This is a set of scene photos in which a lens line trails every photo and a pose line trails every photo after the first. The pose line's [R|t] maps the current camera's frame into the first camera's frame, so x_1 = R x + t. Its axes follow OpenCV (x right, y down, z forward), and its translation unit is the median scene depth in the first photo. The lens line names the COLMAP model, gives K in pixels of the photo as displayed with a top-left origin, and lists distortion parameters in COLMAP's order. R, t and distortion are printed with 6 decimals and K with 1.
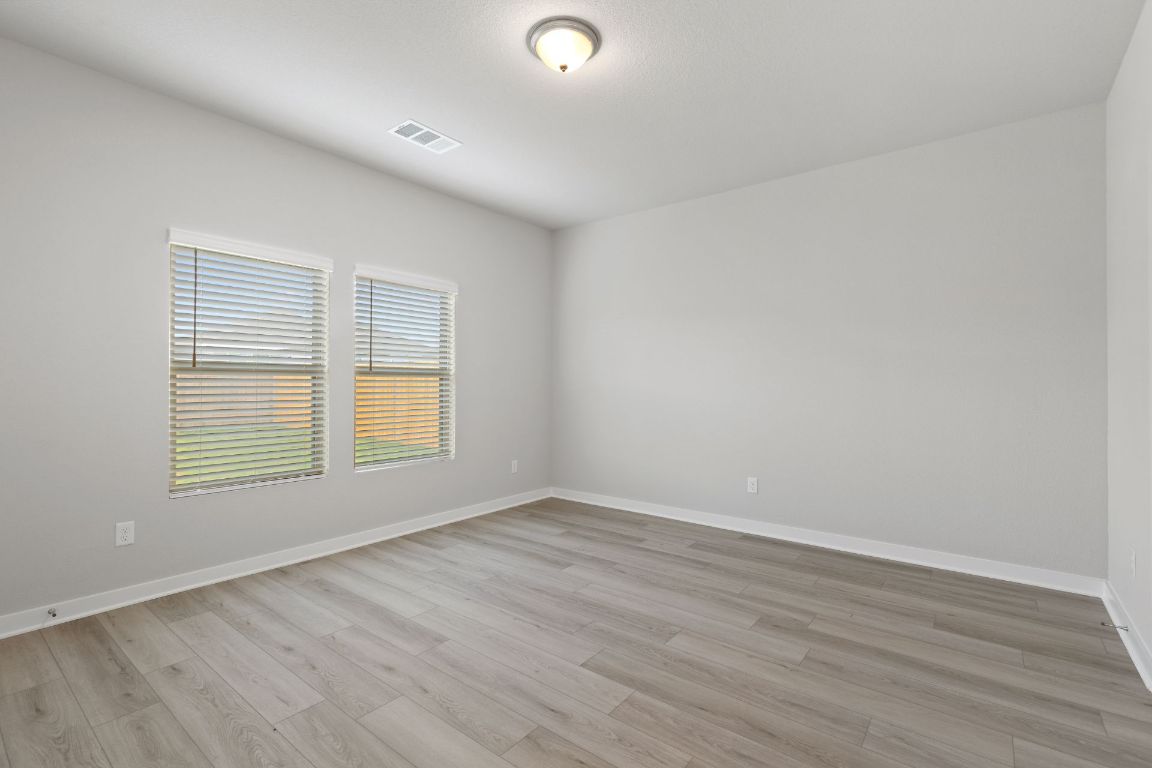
lens RADIAL K [[525.8, 0, 578.3], [0, 525.8, 385.4], [0, 0, 1]] dist [0.002916, 0.000041]
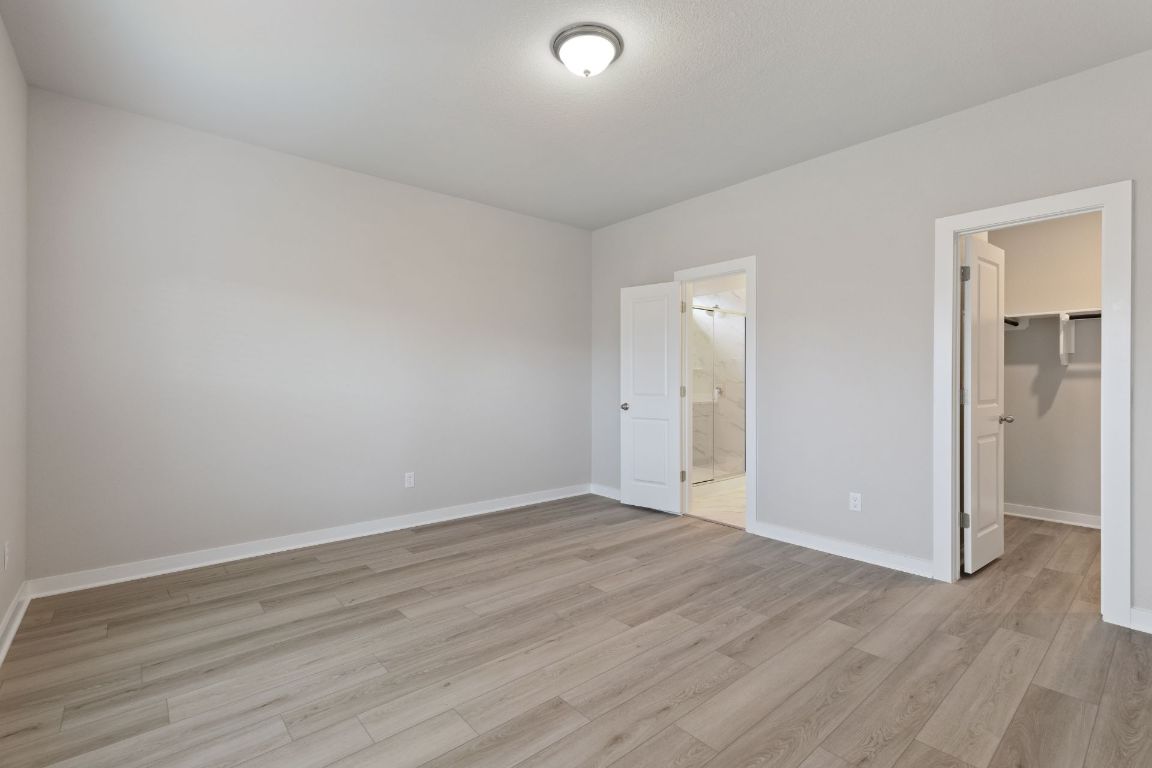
lens RADIAL K [[525.8, 0, 585.1], [0, 525.8, 381.3], [0, 0, 1]] dist [0.002916, 0.000041]
pose [[0.184074, -0.008397, 0.982877, -0.788128], [0.006513, 0.999952, 0.007323, -0.008731], [-0.982891, 0.005053, 0.184119, 0.614284]]
